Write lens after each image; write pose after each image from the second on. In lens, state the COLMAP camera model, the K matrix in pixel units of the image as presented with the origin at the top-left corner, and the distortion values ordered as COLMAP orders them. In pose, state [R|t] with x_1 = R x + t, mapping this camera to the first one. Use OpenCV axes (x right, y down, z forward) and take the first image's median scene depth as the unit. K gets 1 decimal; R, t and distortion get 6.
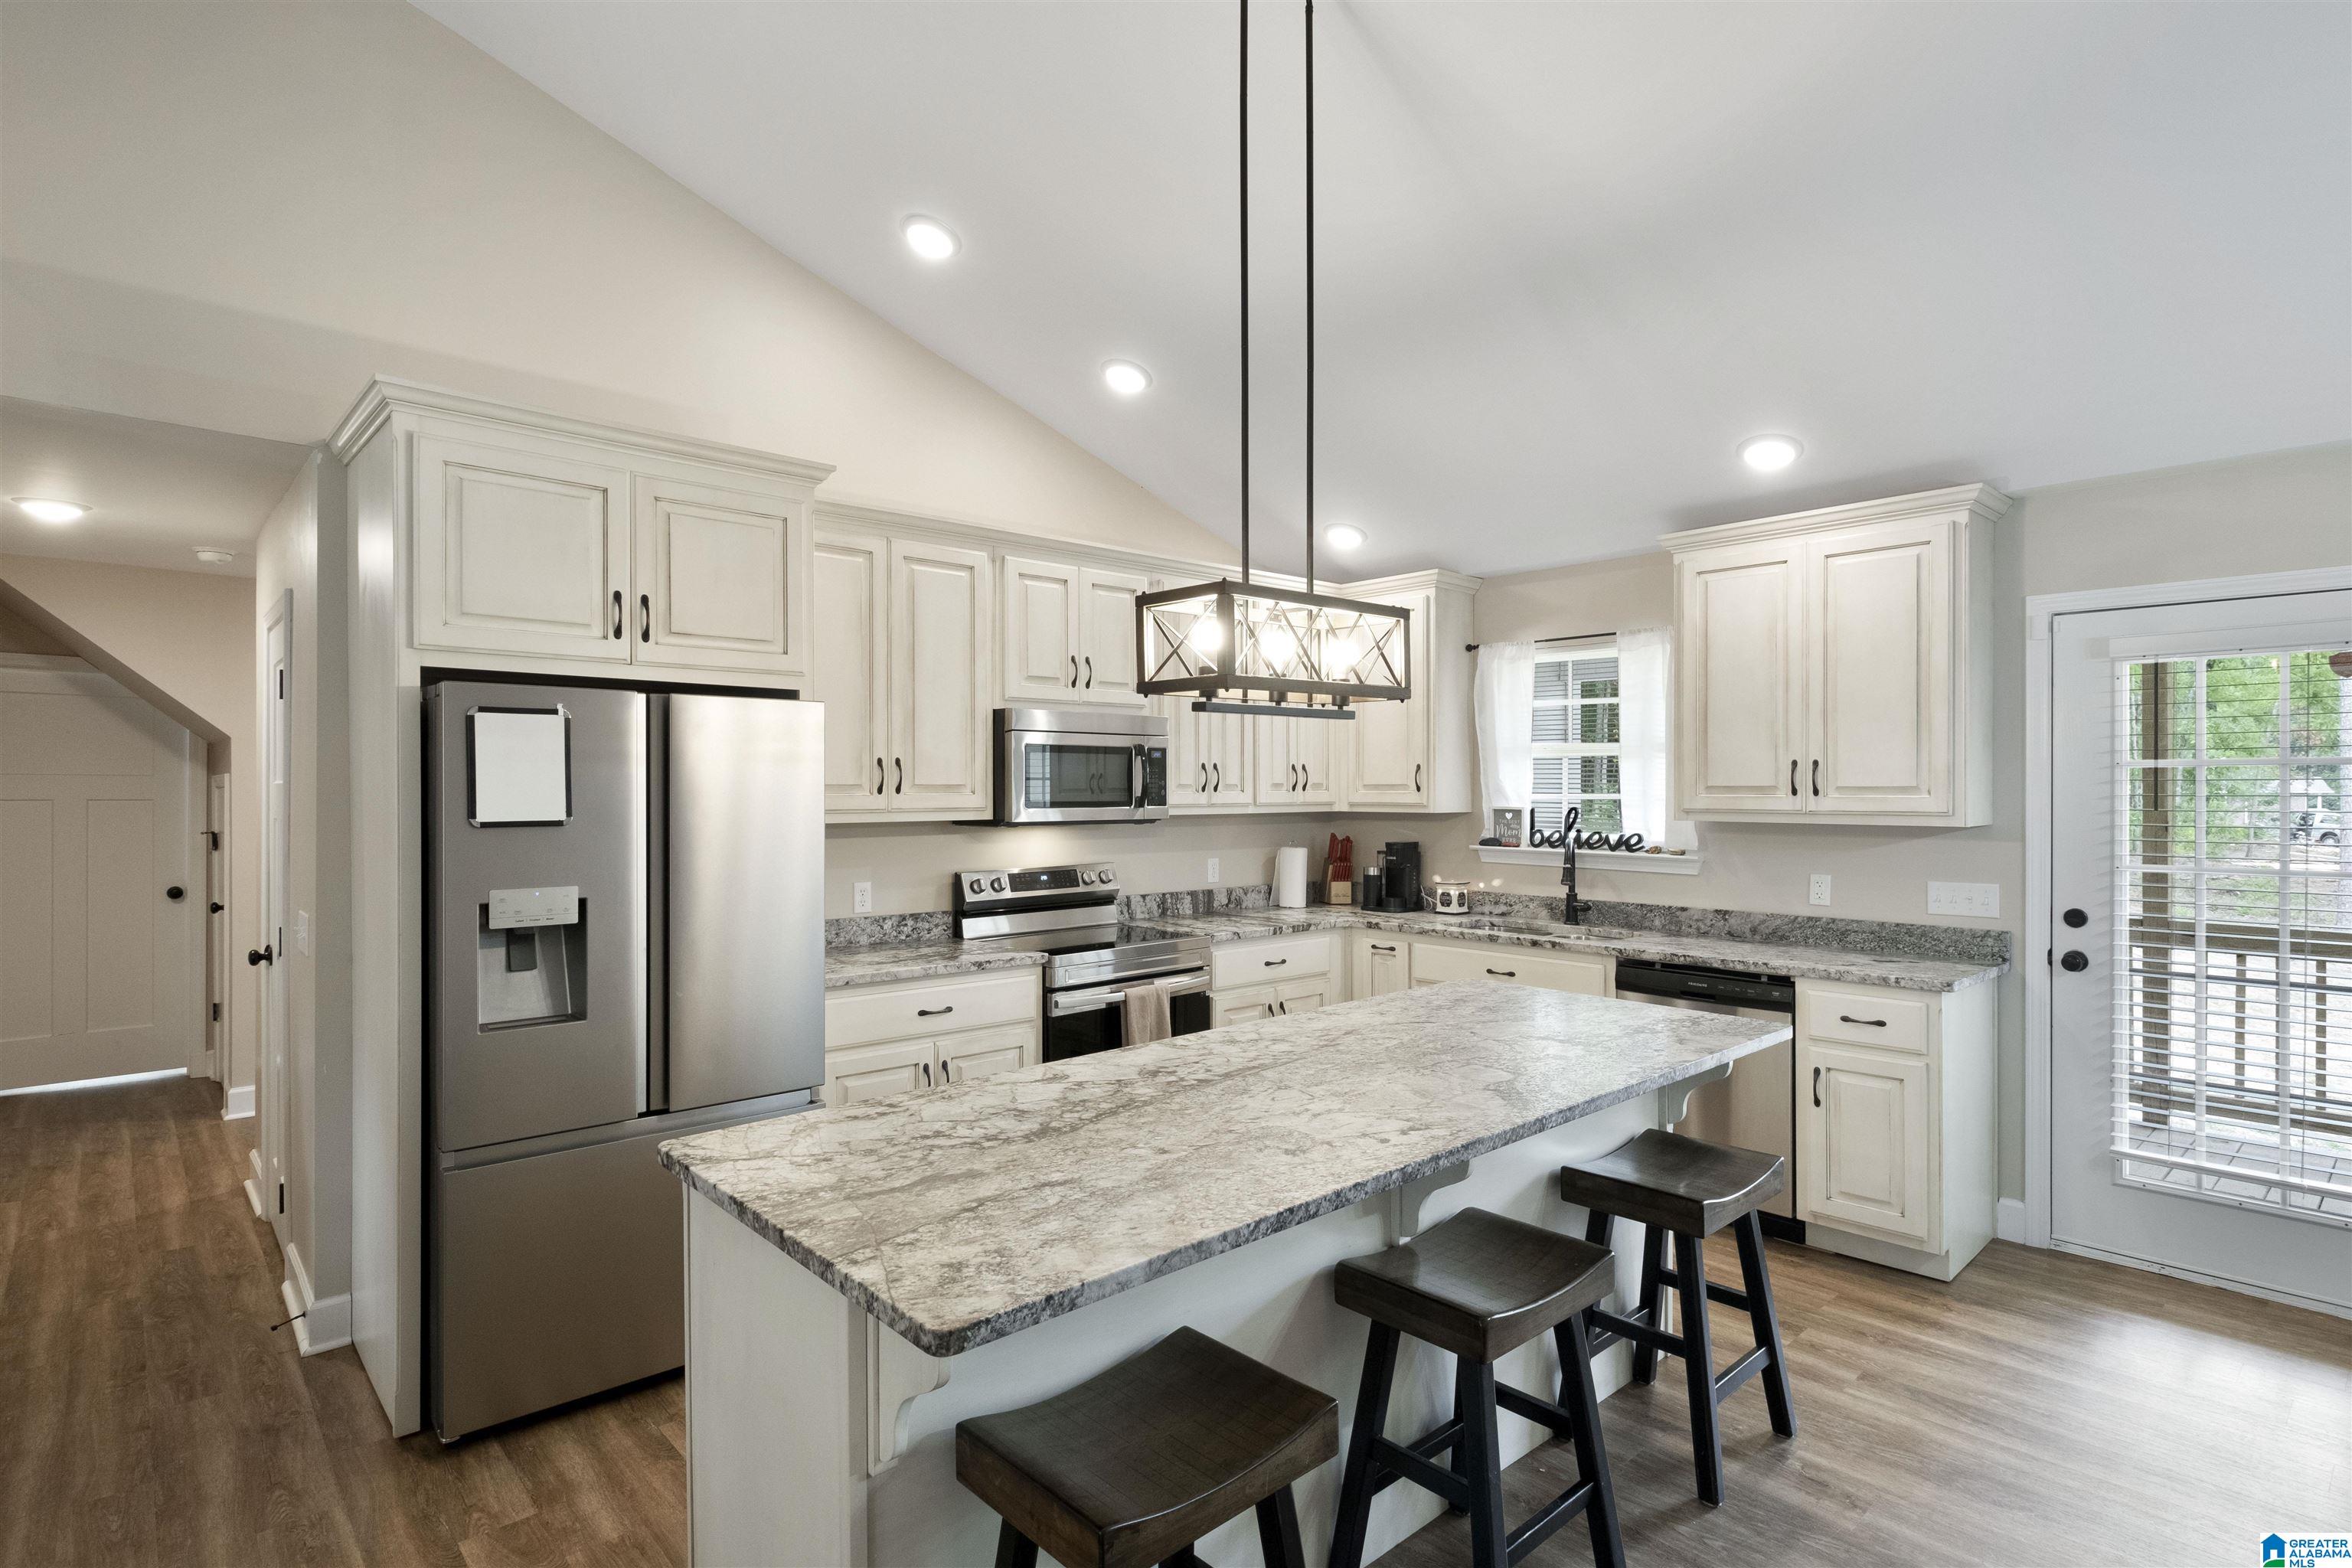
lens RADIAL K [[1160.7, 0, 1176.0], [0, 1160.7, 784.0], [0, 0, 1]] dist [0.000262, -0.000047]
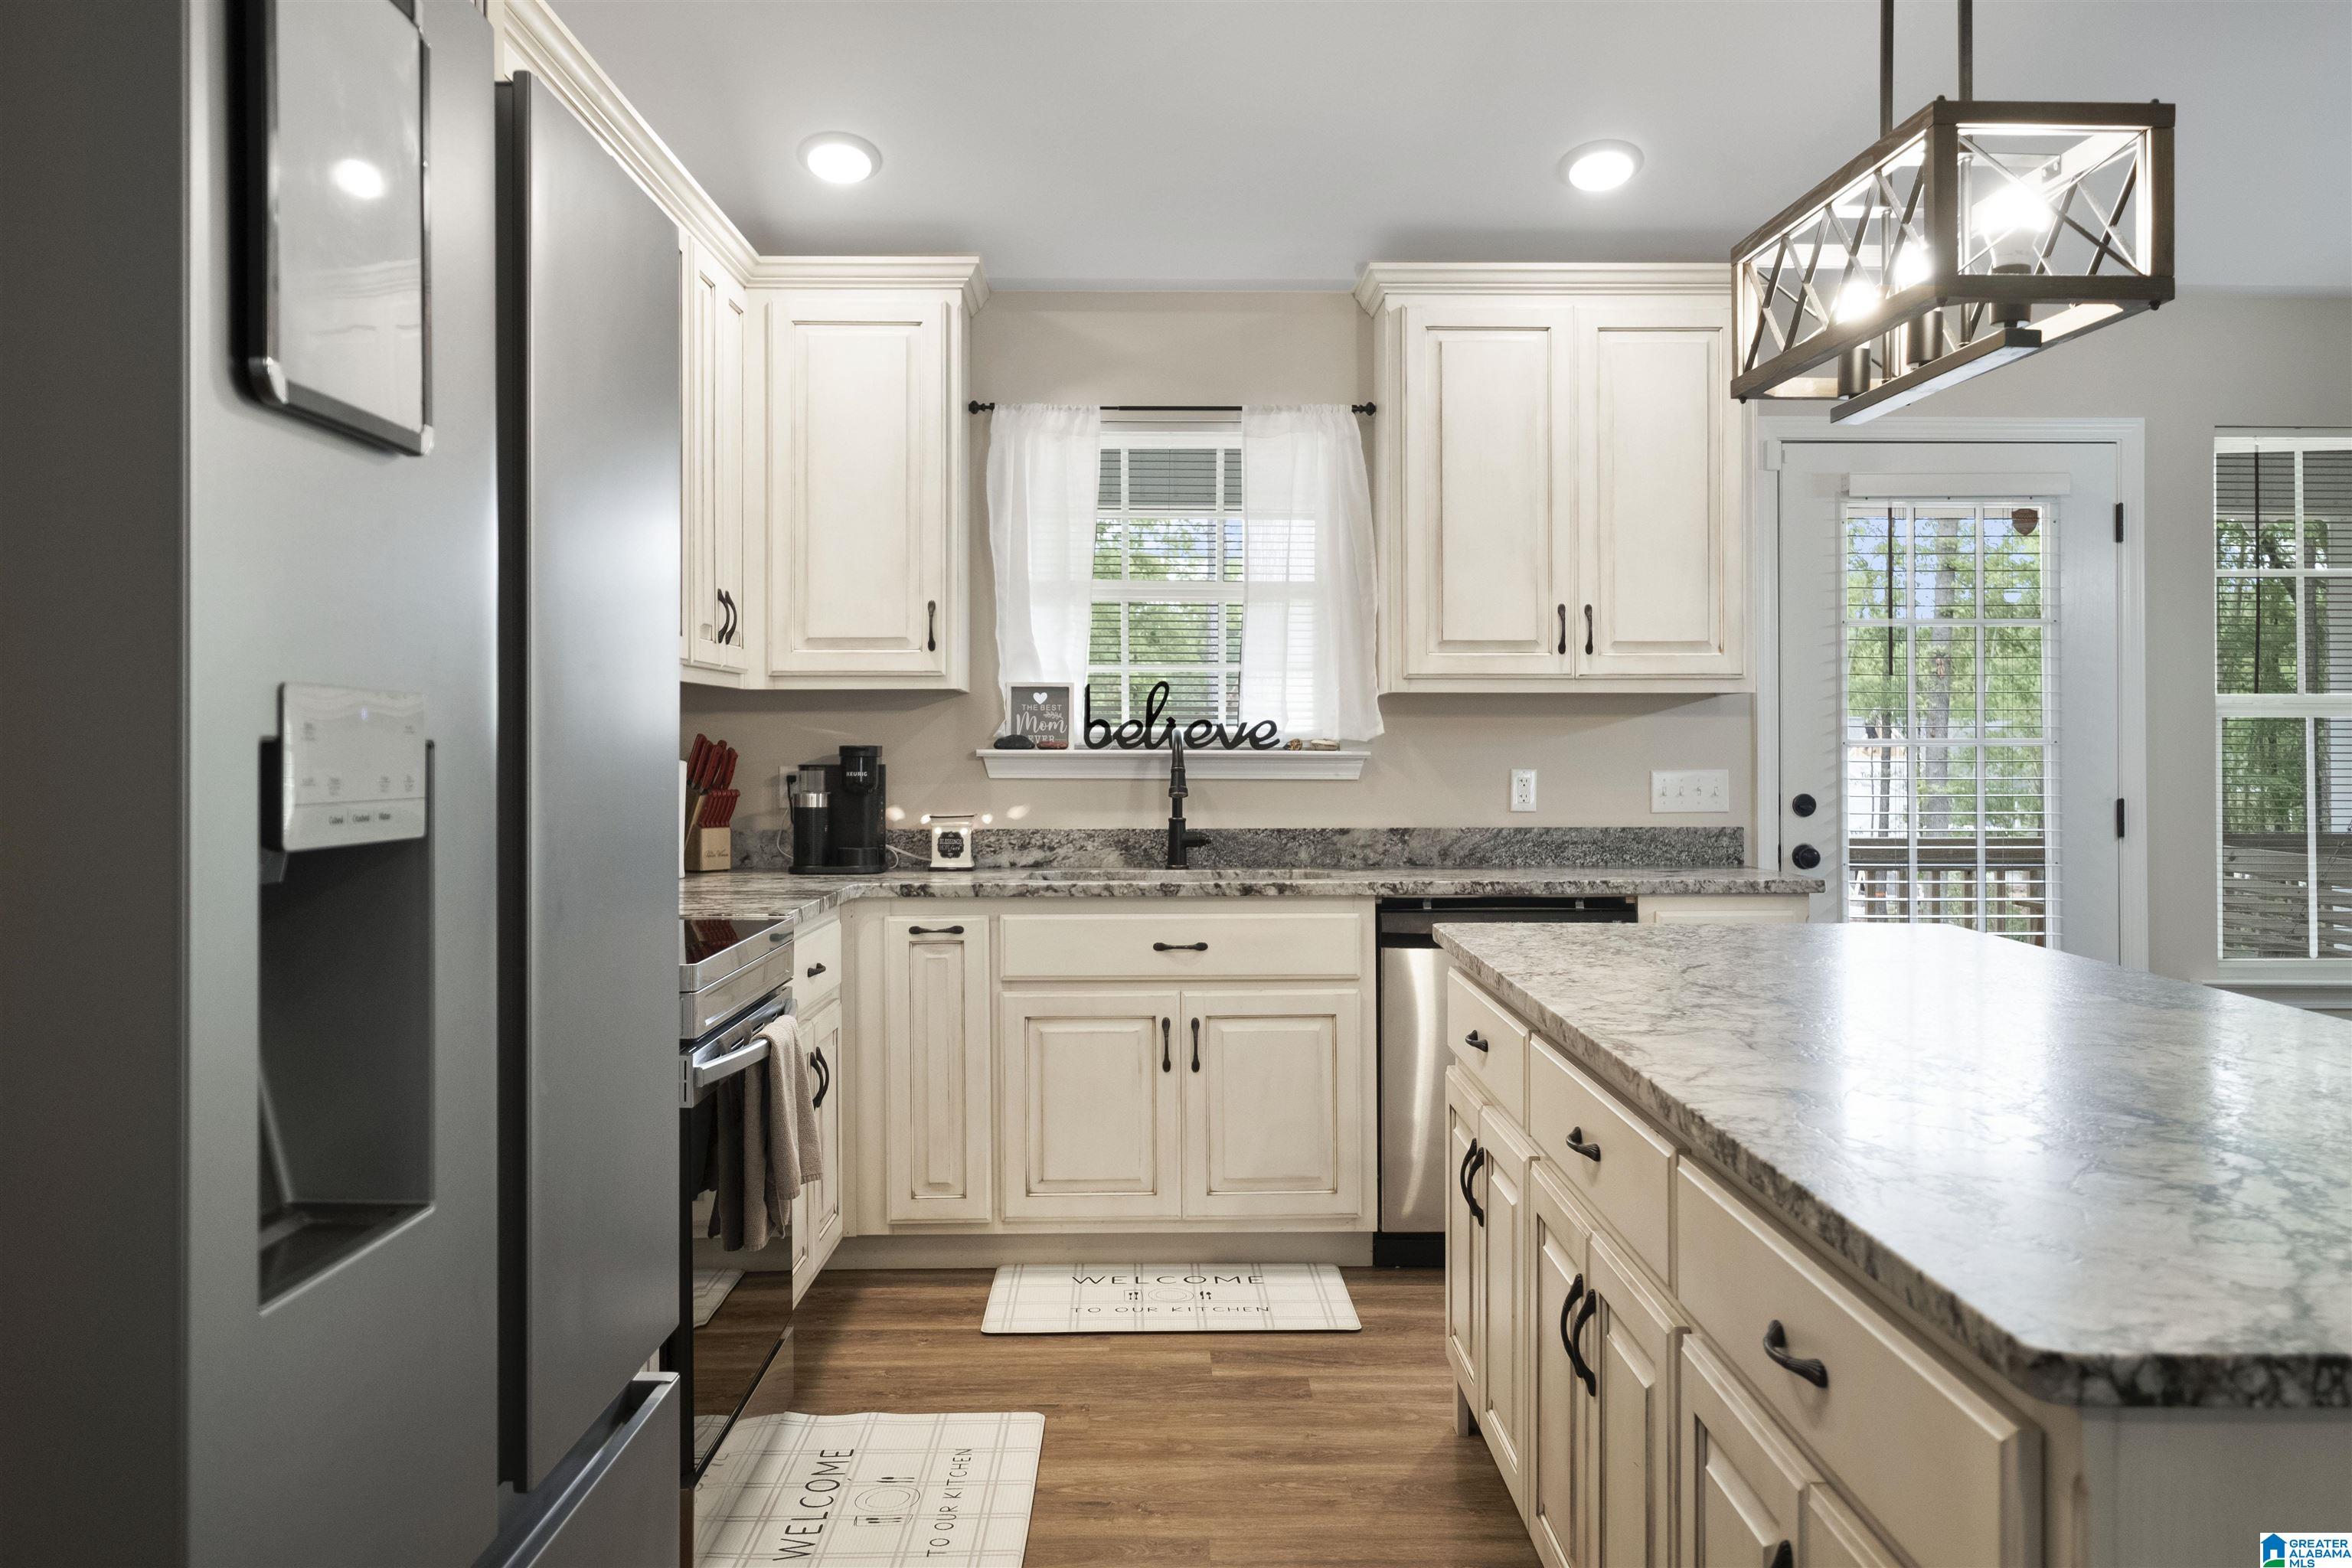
lens RADIAL K [[1832.7, 0, 1180.3], [0, 1832.7, 726.3], [0, 0, 1]] dist [-0.003553, -0.000220]
pose [[0.659469, 0.009214, 0.751675, -0.396249], [-0.000351, 0.999929, -0.011950, 0.056937], [-0.751732, 0.007617, 0.659425, 0.356122]]
